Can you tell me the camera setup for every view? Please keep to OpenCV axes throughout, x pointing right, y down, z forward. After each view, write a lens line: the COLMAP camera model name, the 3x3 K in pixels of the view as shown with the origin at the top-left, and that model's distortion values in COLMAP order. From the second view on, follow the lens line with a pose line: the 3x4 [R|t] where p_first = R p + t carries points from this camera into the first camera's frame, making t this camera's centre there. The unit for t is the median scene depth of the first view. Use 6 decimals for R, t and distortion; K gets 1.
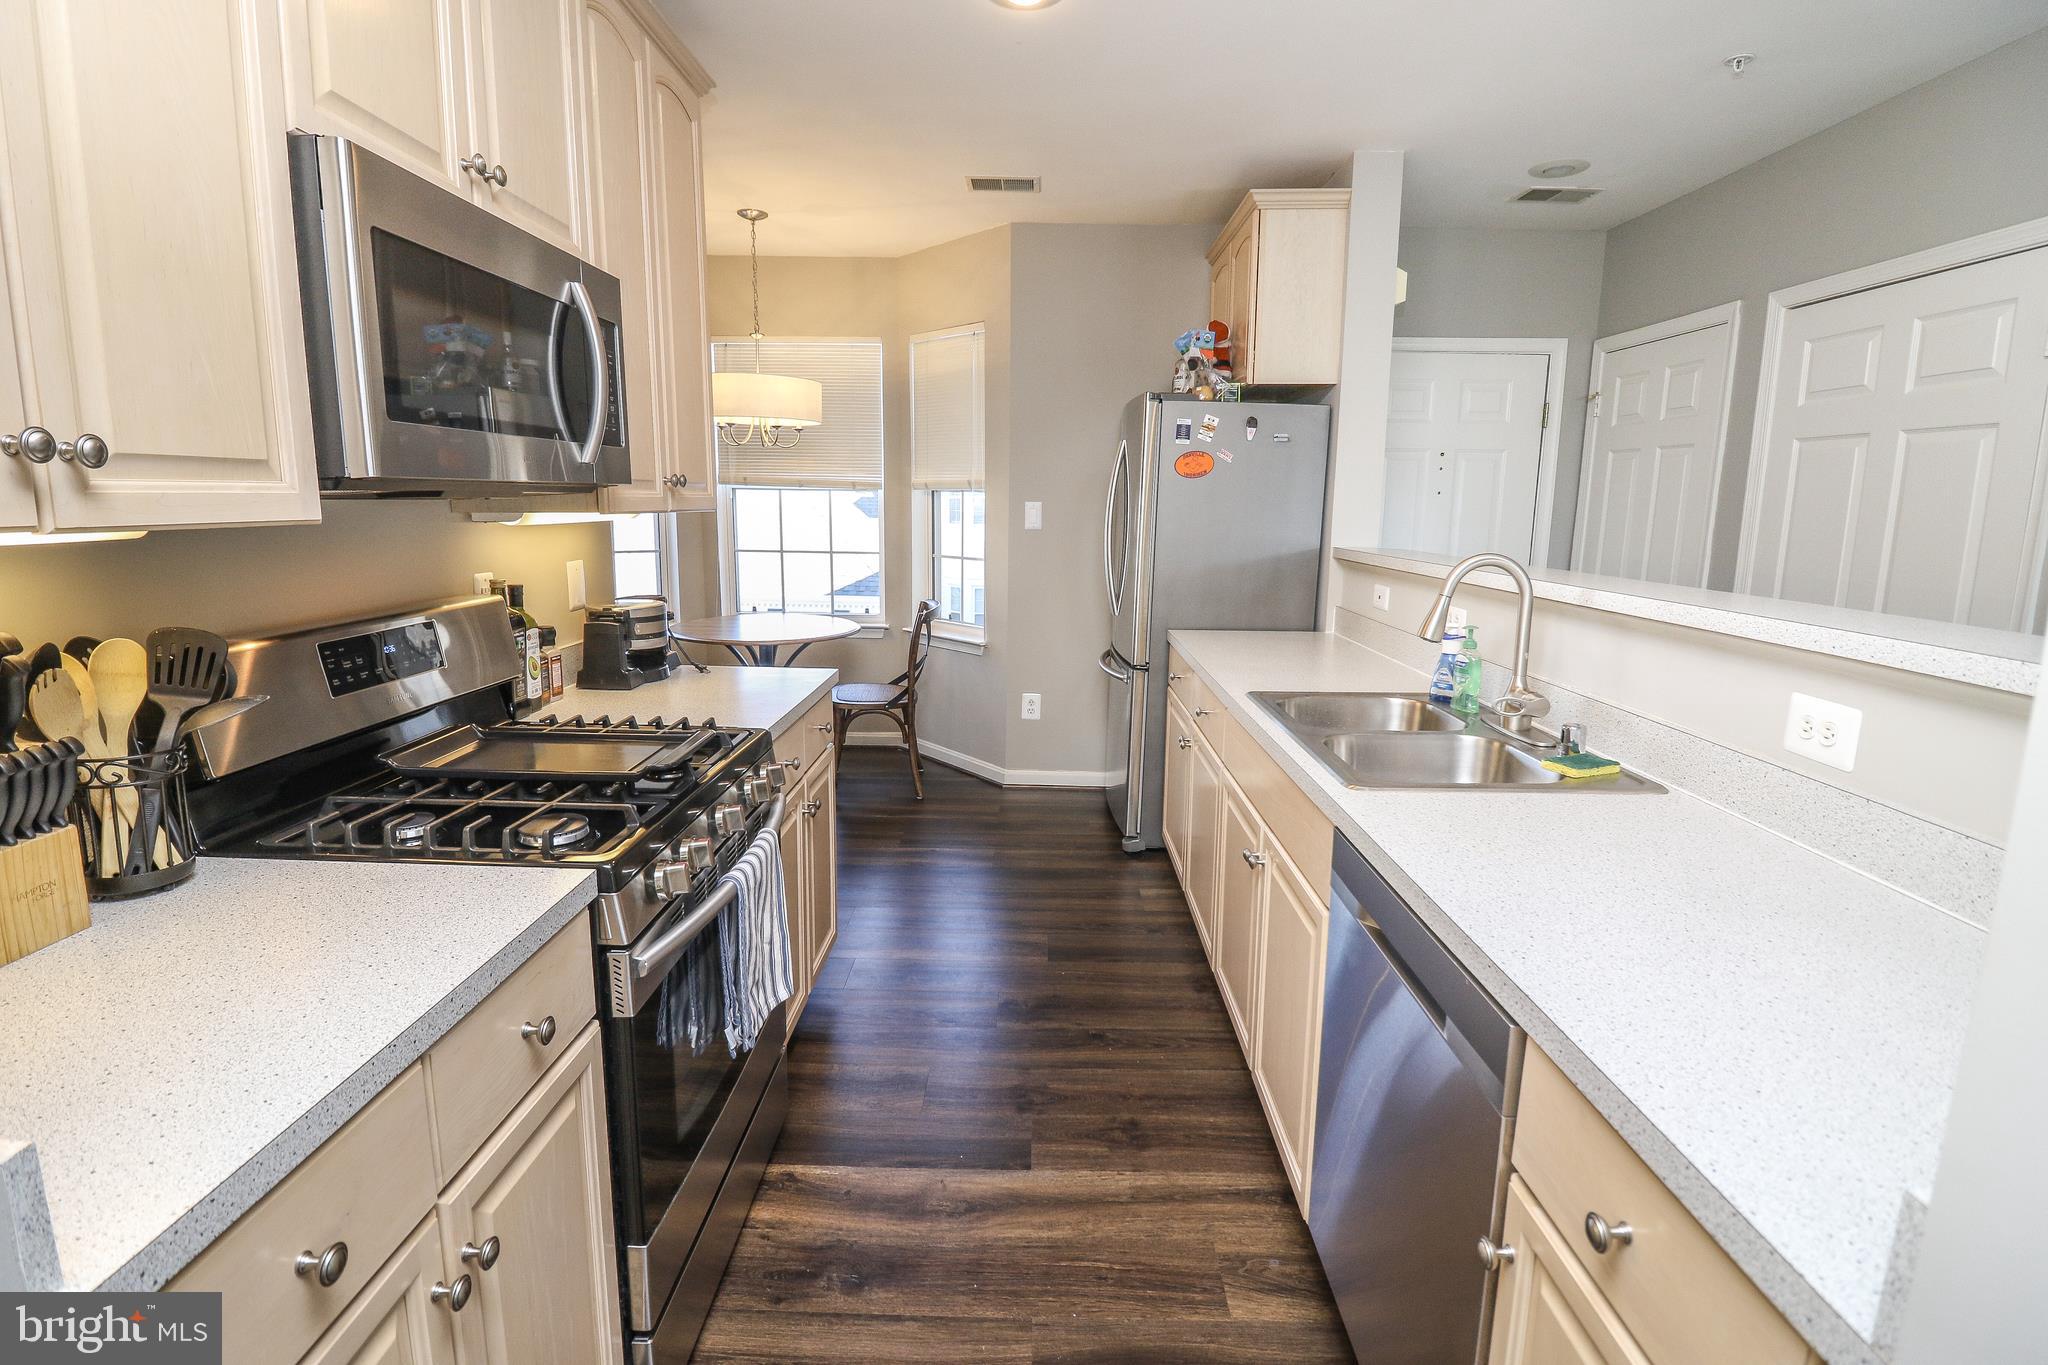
lens RADIAL K [[942.9, 0, 1029.8], [0, 942.9, 664.8], [0, 0, 1]] dist [-0.014006, -0.006479]
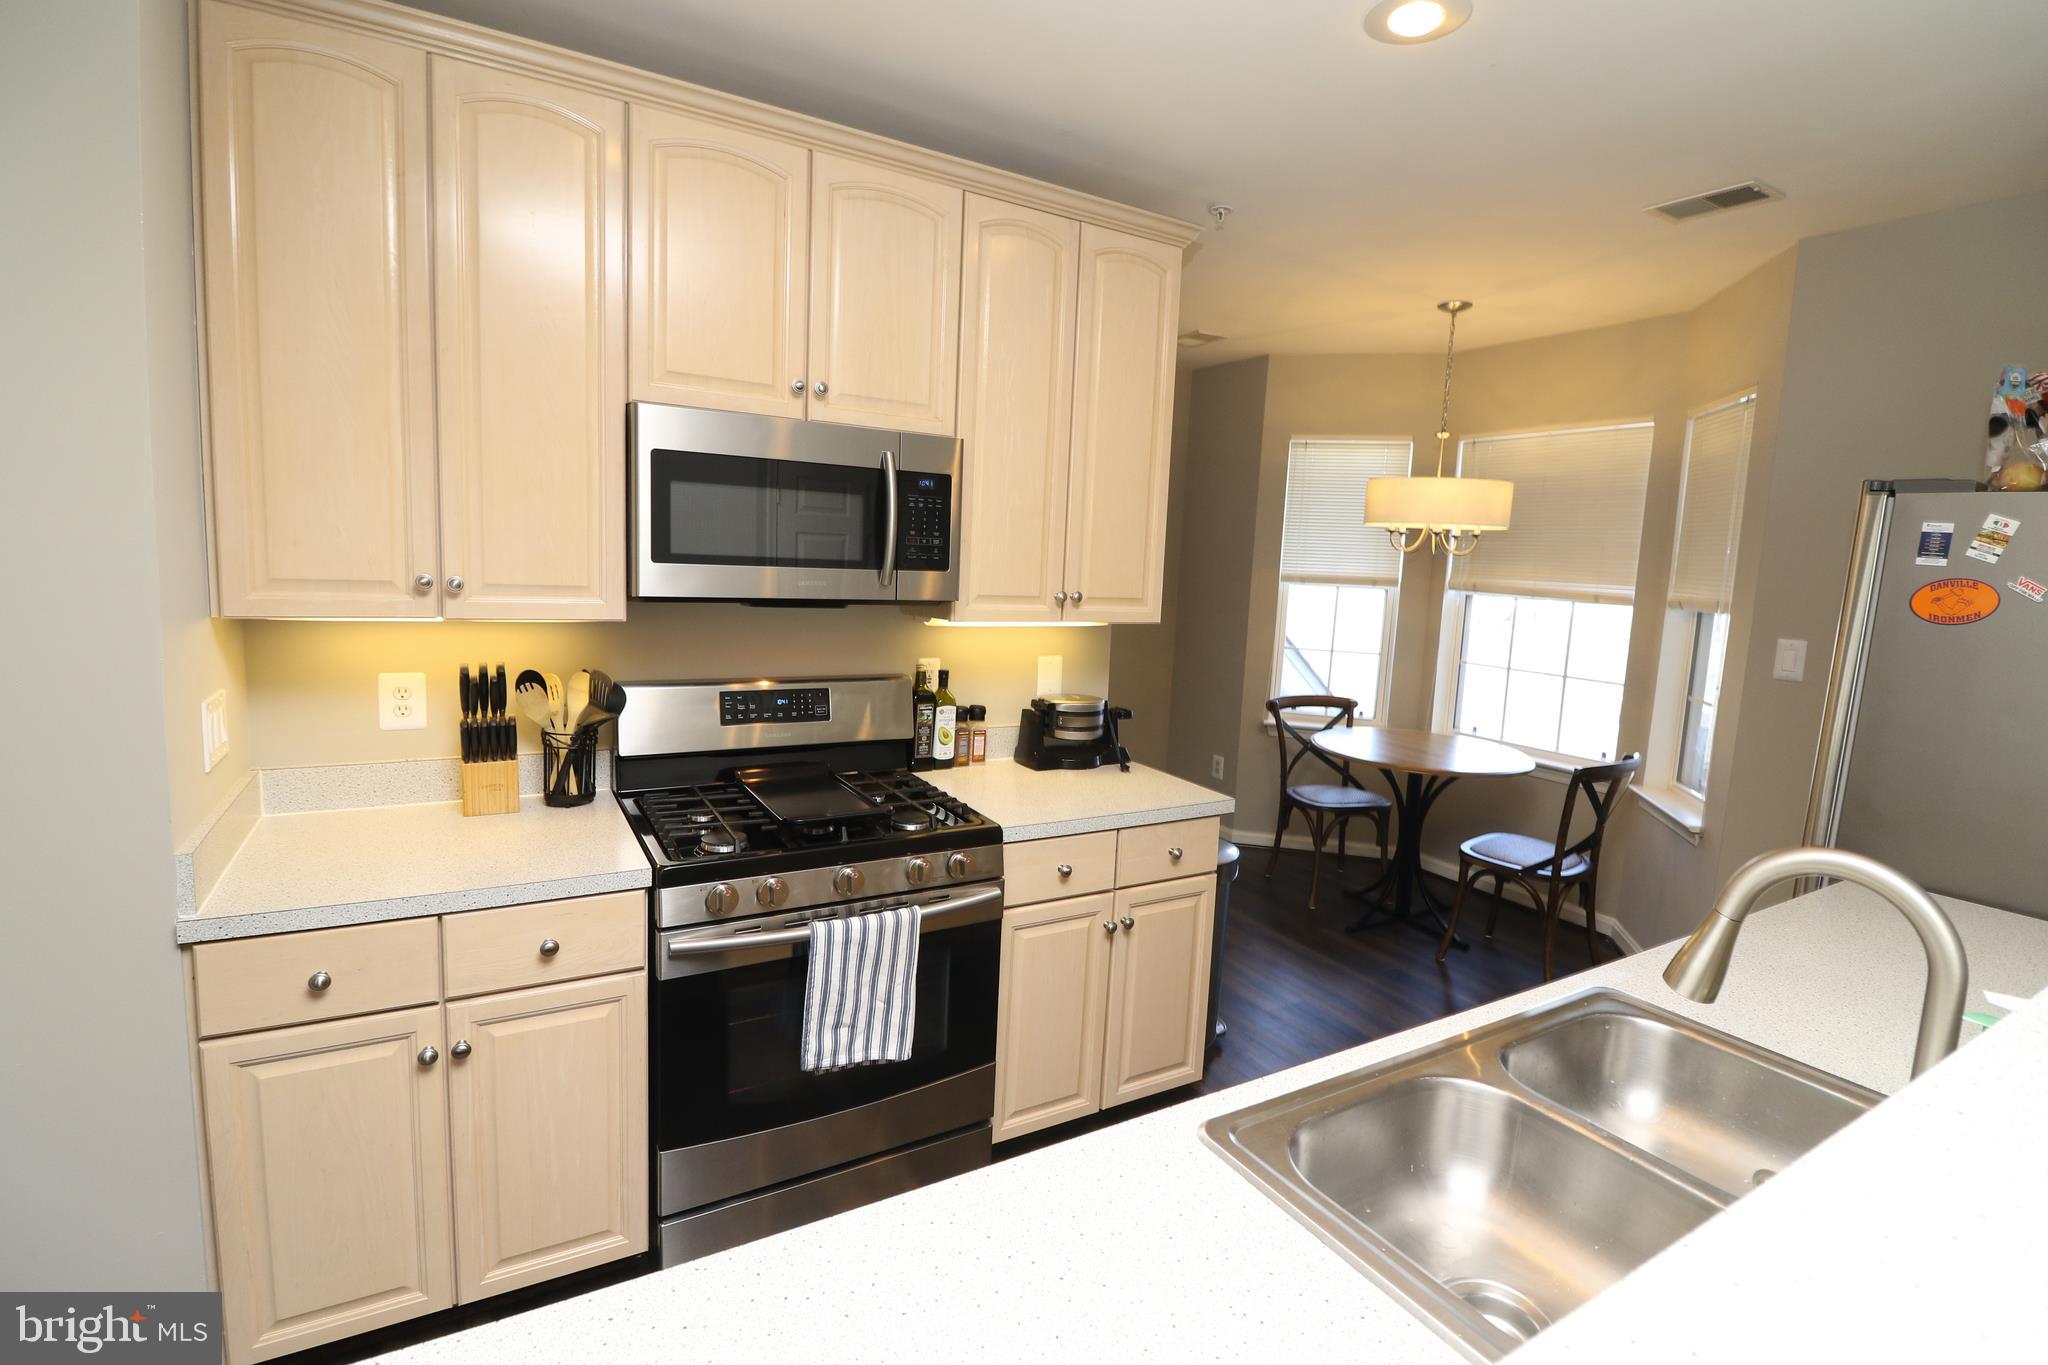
lens RADIAL K [[942.9, 0, 1002.8], [0, 942.9, 672.9], [0, 0, 1]] dist [-0.014006, -0.006479]
pose [[0.502786, 0.117732, -0.856356, 0.369812], [-0.185447, 0.982306, 0.026167, -0.079297], [0.844284, 0.145652, 0.515723, 0.238056]]
